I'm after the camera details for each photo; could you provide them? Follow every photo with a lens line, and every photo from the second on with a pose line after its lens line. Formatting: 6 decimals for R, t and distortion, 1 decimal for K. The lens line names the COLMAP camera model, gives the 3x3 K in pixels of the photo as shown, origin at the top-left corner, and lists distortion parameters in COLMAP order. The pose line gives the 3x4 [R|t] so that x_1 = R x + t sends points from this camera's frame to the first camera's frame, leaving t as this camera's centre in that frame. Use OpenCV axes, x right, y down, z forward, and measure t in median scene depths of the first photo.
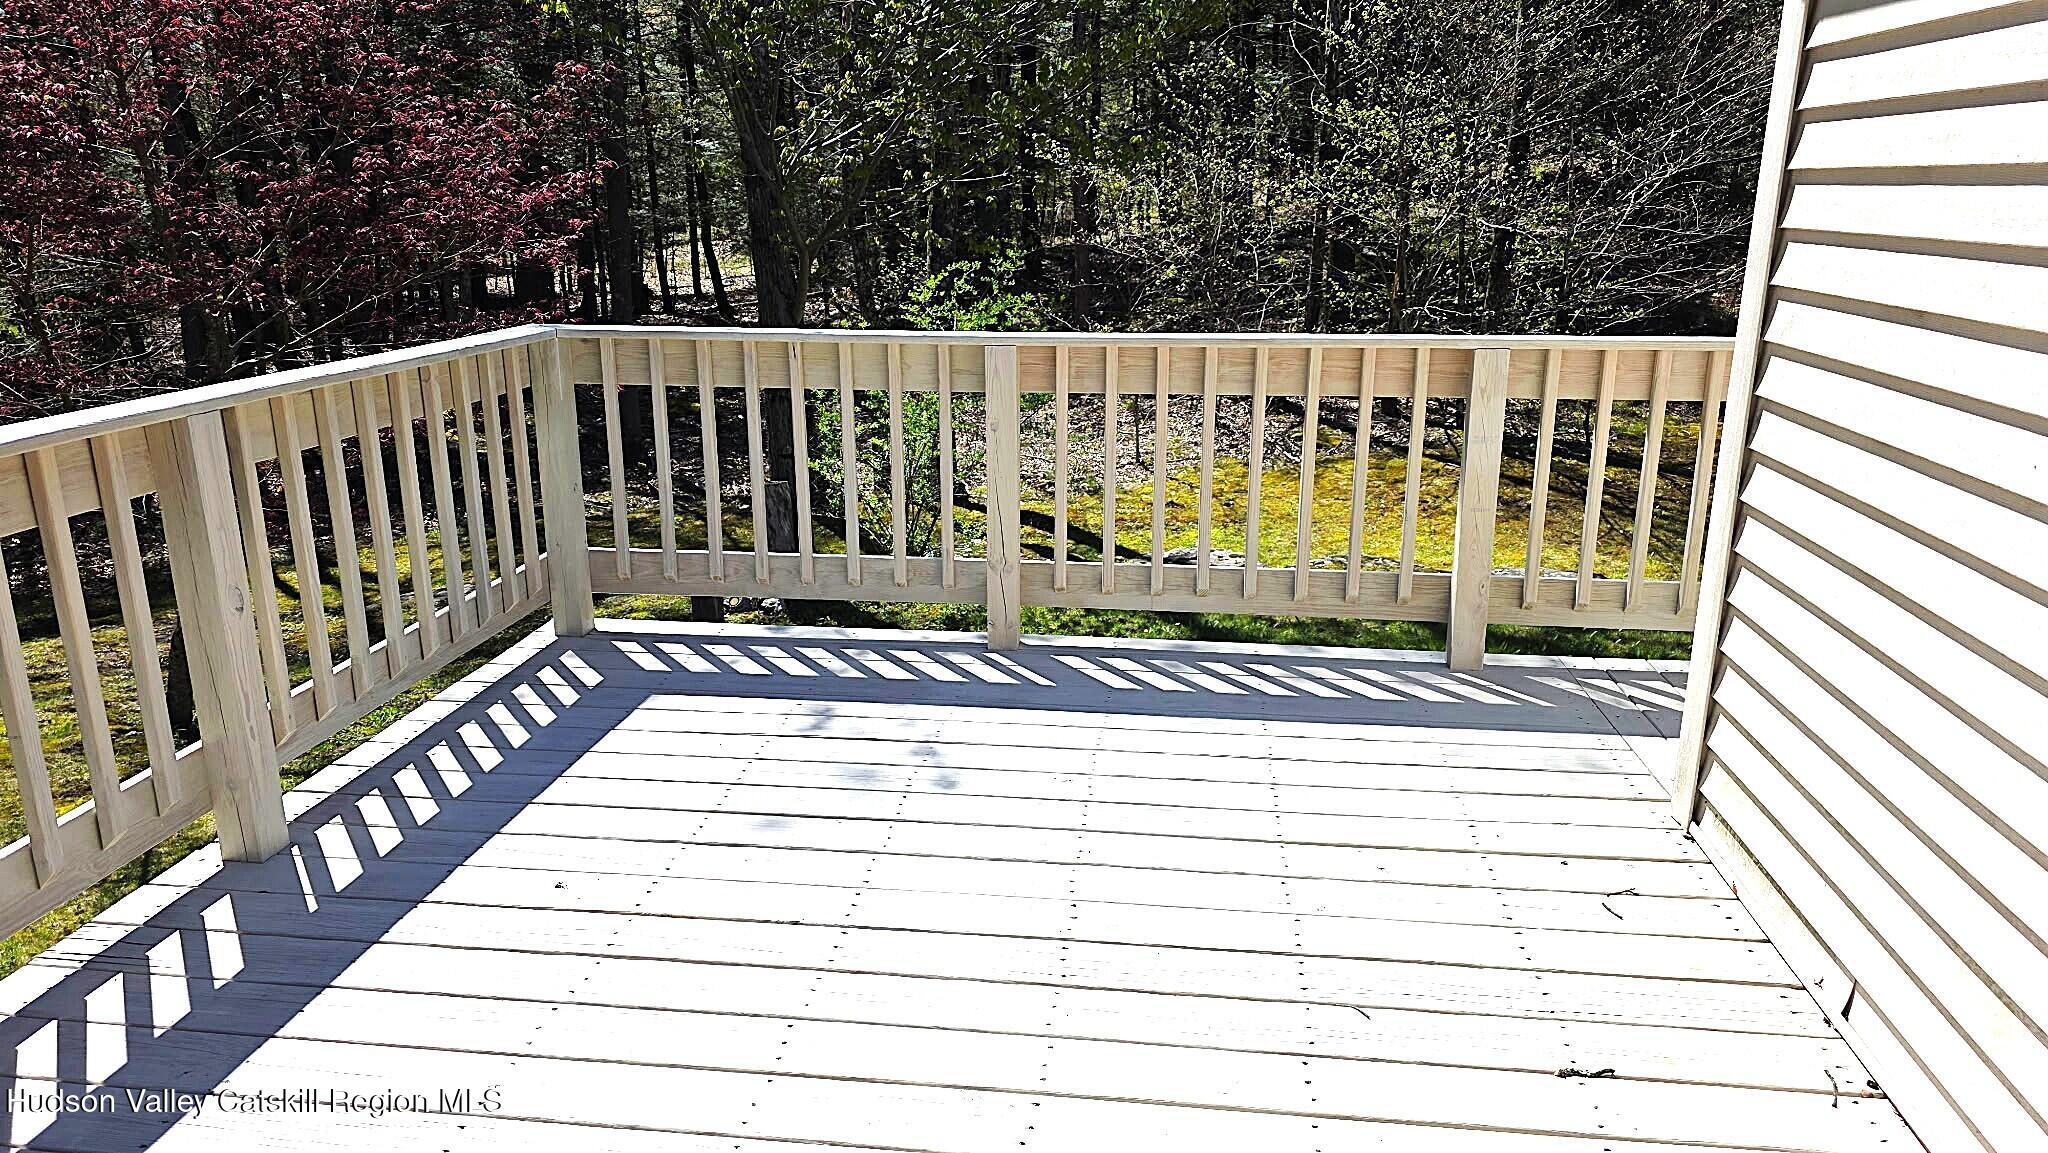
lens RADIAL K [[1372.9, 0, 1010.7], [0, 1372.9, 557.6], [0, 0, 1]] dist [0.046333, -0.022303]
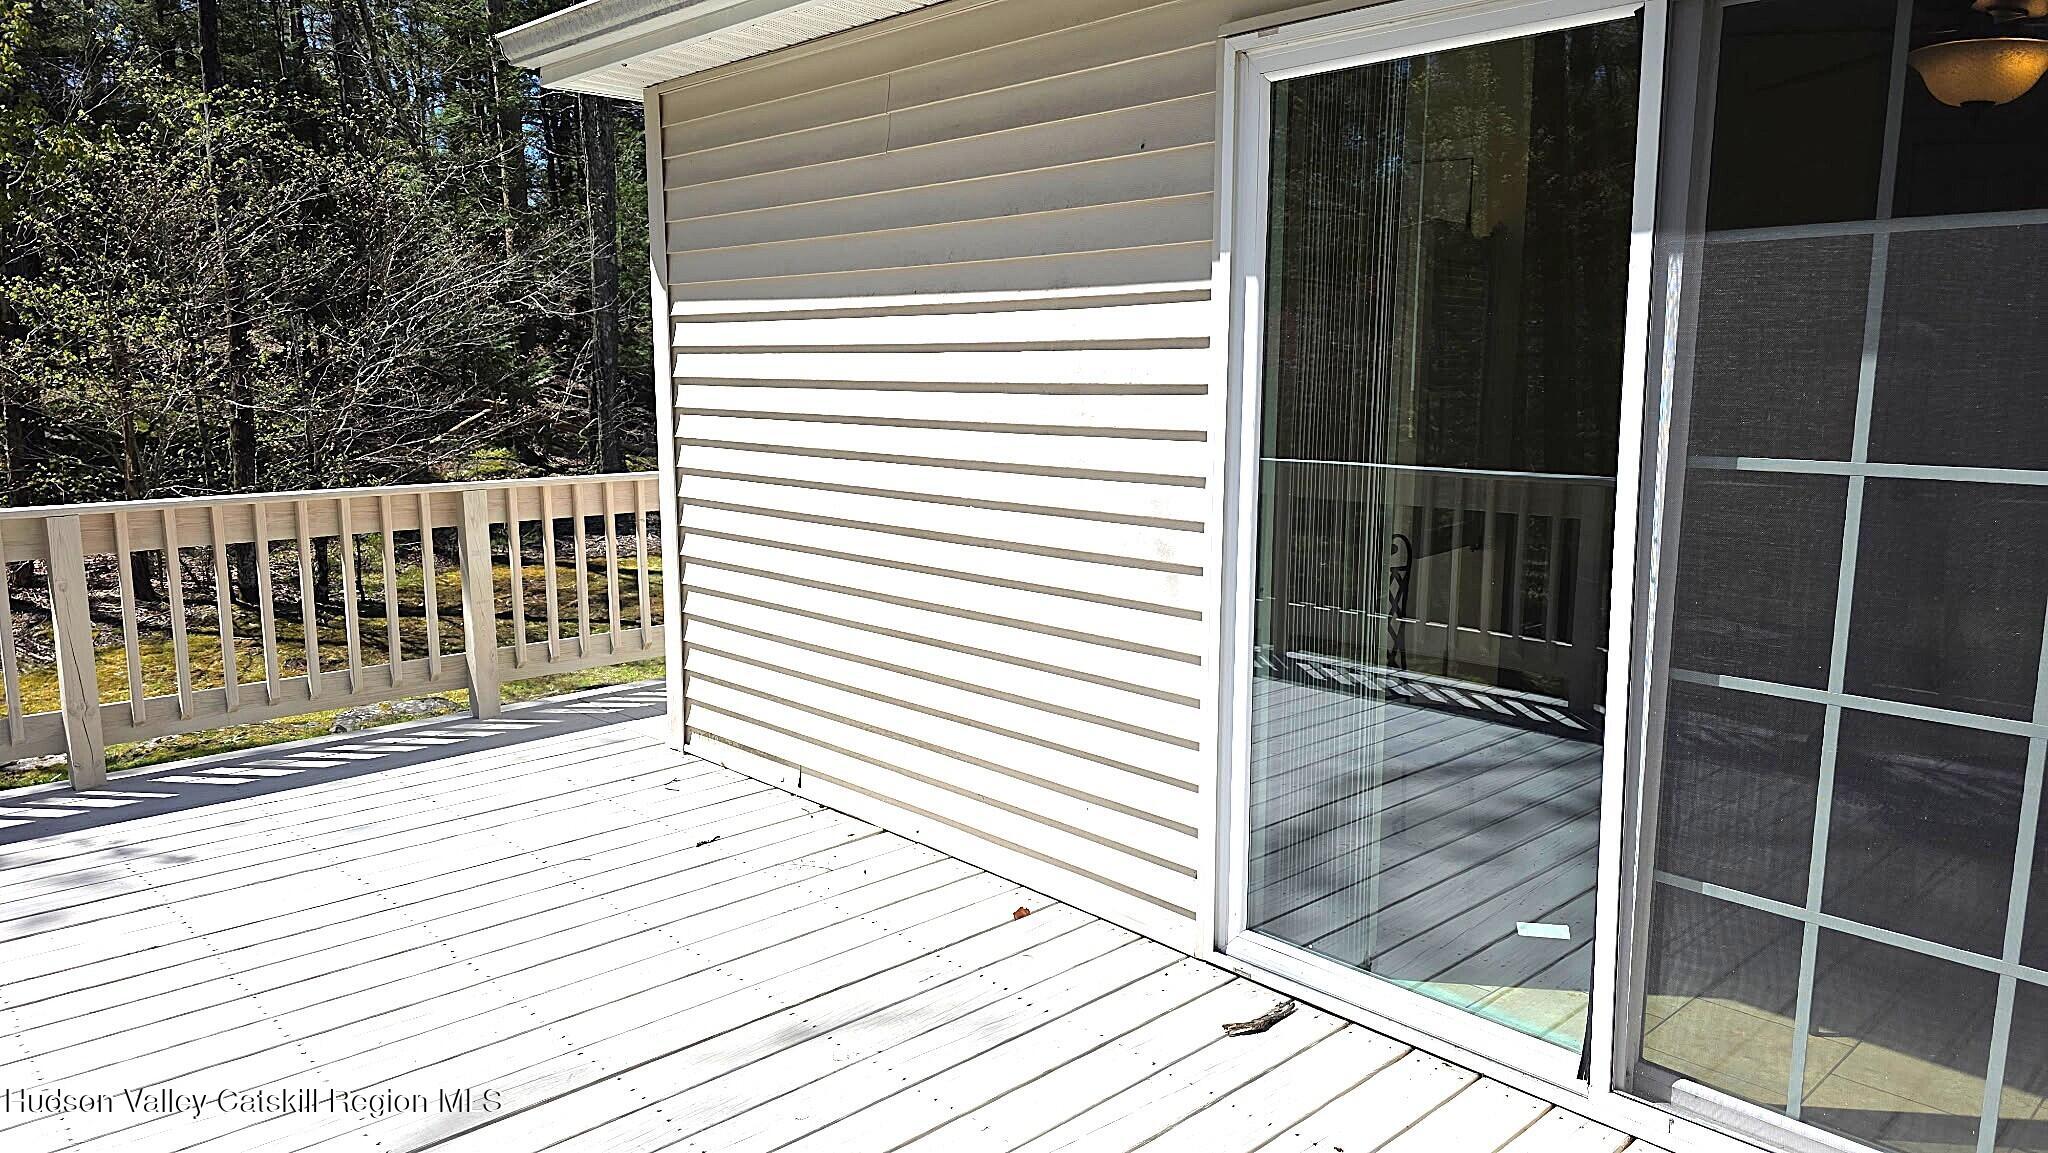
lens RADIAL K [[1372.9, 0, 1020.8], [0, 1372.9, 578.0], [0, 0, 1]] dist [0.046333, -0.022303]
pose [[0.624729, -0.118907, 0.771735, -0.417023], [0.201258, 0.979465, -0.012008, 0.070924], [-0.754459, 0.162819, 0.635831, -0.334526]]
